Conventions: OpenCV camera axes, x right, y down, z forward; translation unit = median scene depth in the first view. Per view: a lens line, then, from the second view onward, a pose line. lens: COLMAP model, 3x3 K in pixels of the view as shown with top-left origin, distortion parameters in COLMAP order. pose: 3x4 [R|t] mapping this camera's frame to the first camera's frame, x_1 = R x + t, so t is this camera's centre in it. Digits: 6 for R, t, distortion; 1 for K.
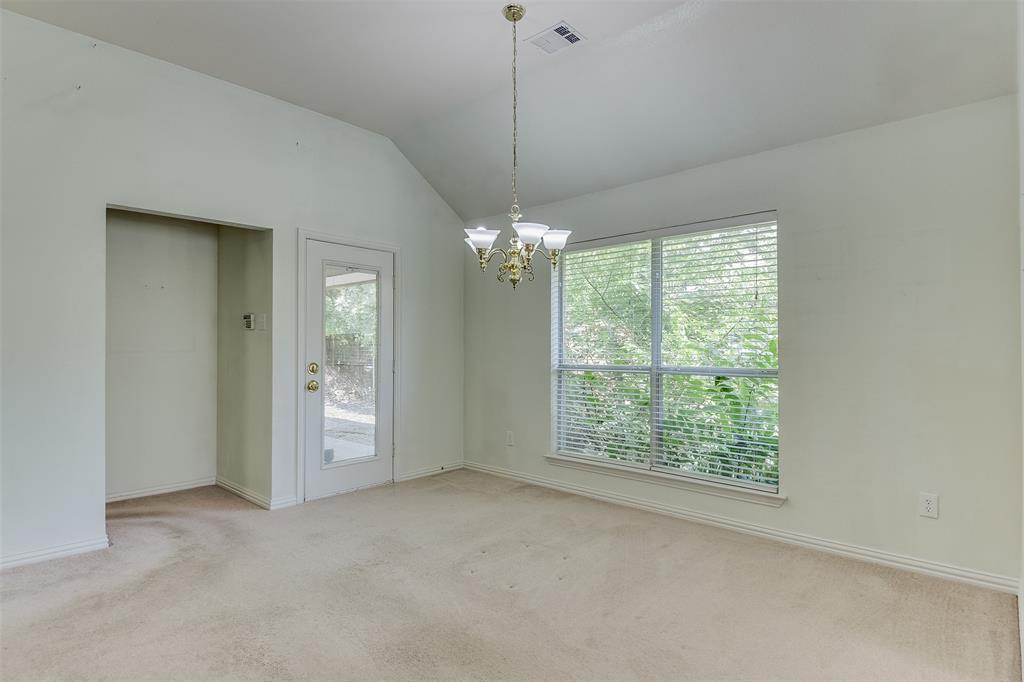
lens RADIAL K [[554.2, 0, 494.0], [0, 554.2, 342.4], [0, 0, 1]] dist [0.001167, -0.000439]
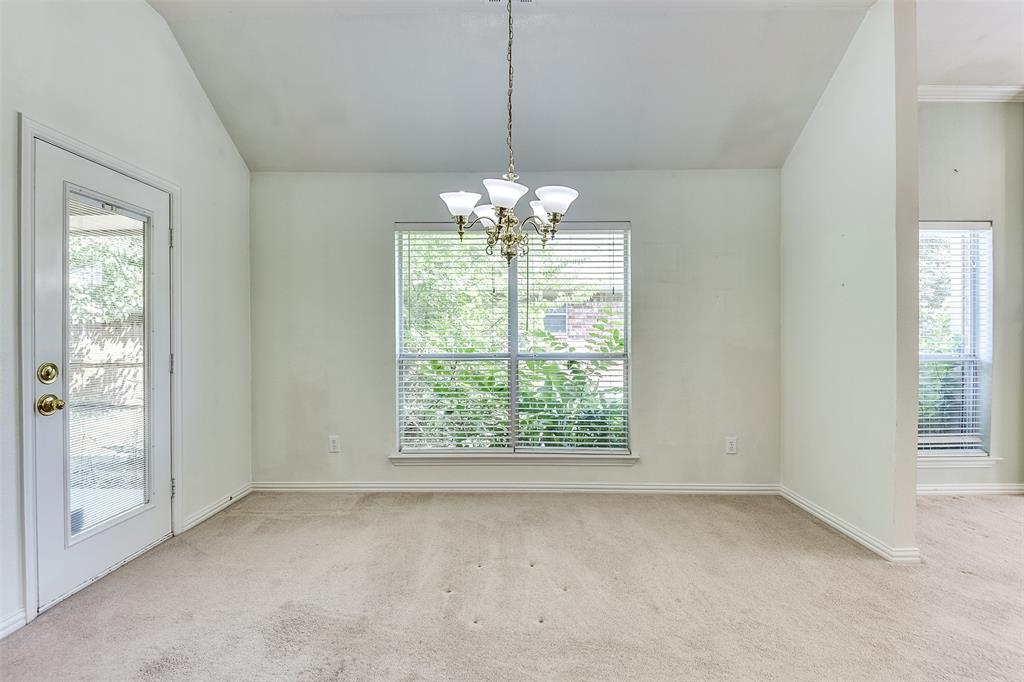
lens RADIAL K [[485.7, 0, 527.3], [0, 485.7, 338.2], [0, 0, 1]] dist [0.029278, -0.024663]
pose [[0.722290, -0.005672, 0.691567, -0.311554], [-0.004381, 0.999909, 0.012776, 0.002885], [-0.691576, -0.012258, 0.722200, 0.306943]]
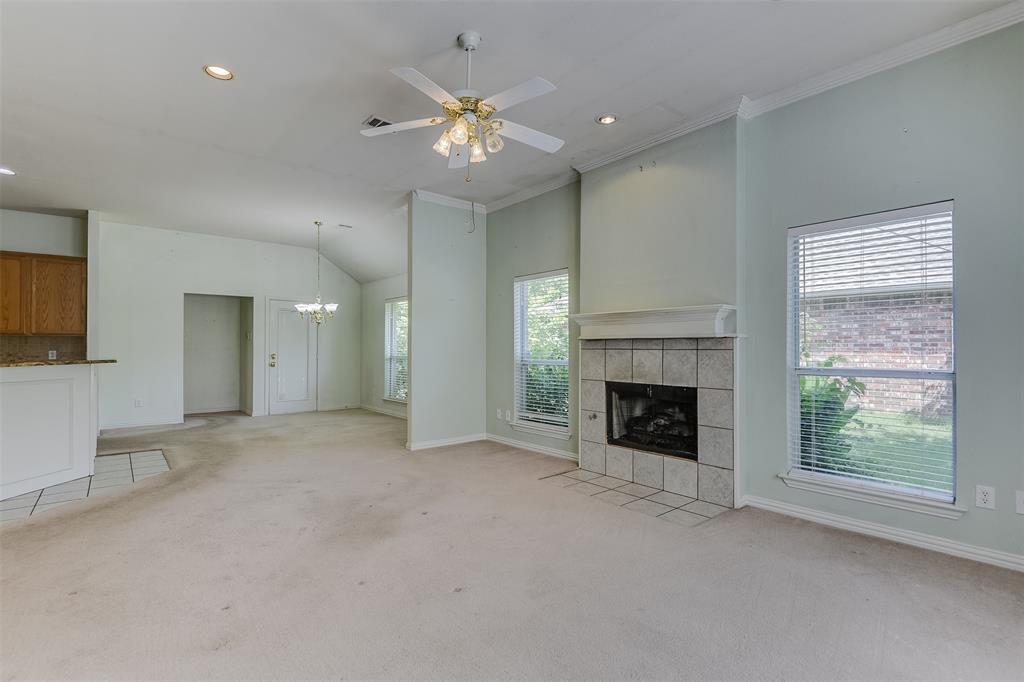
lens RADIAL K [[479.4, 0, 512.0], [0, 479.4, 341.0], [0, 0, 1]] dist [0.001401, 0.000257]
pose [[0.993654, -0.003004, -0.112436, 0.860824], [0.002304, 0.999977, -0.006351, -0.003876], [0.112452, 0.006052, 0.993639, -0.841389]]
